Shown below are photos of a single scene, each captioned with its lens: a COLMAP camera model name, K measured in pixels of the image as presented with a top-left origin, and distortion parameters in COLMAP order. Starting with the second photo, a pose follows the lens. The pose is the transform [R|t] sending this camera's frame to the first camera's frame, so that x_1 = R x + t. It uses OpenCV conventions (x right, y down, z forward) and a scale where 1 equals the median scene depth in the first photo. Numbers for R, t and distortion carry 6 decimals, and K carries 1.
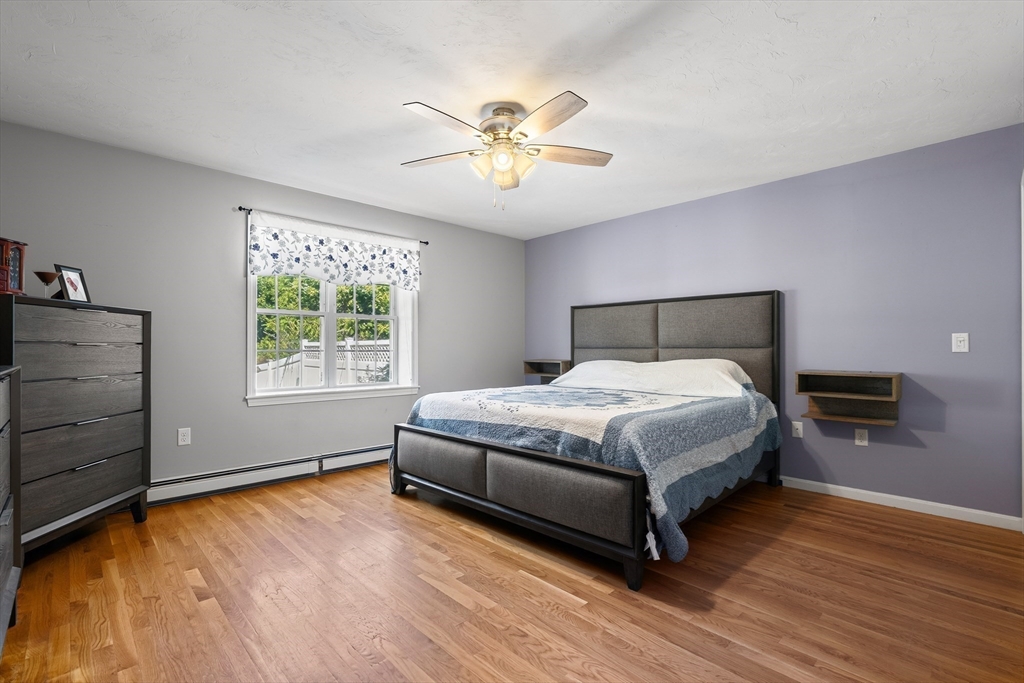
lens RADIAL K [[472.0, 0, 512.9], [0, 472.0, 345.6], [0, 0, 1]] dist [0.002599, 0.000452]
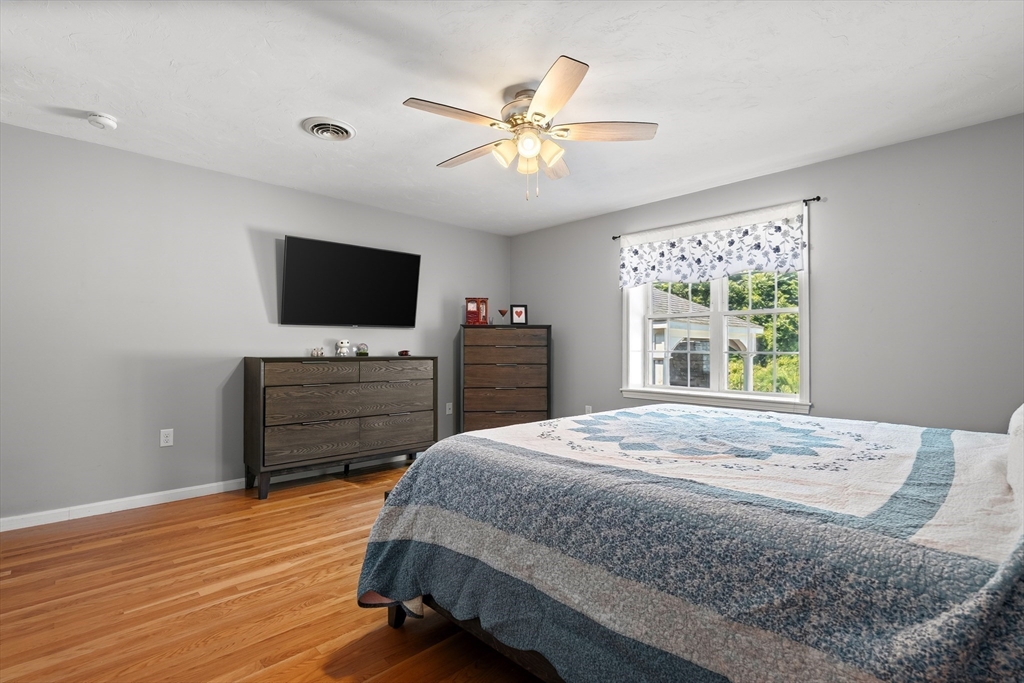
lens RADIAL K [[472.0, 0, 512.9], [0, 472.0, 343.1], [0, 0, 1]] dist [0.002599, 0.000452]
pose [[-0.001749, -0.001657, -0.999997, 0.602325], [0.010868, 0.999940, -0.001676, -0.009080], [0.999939, -0.010871, -0.001731, 0.642376]]
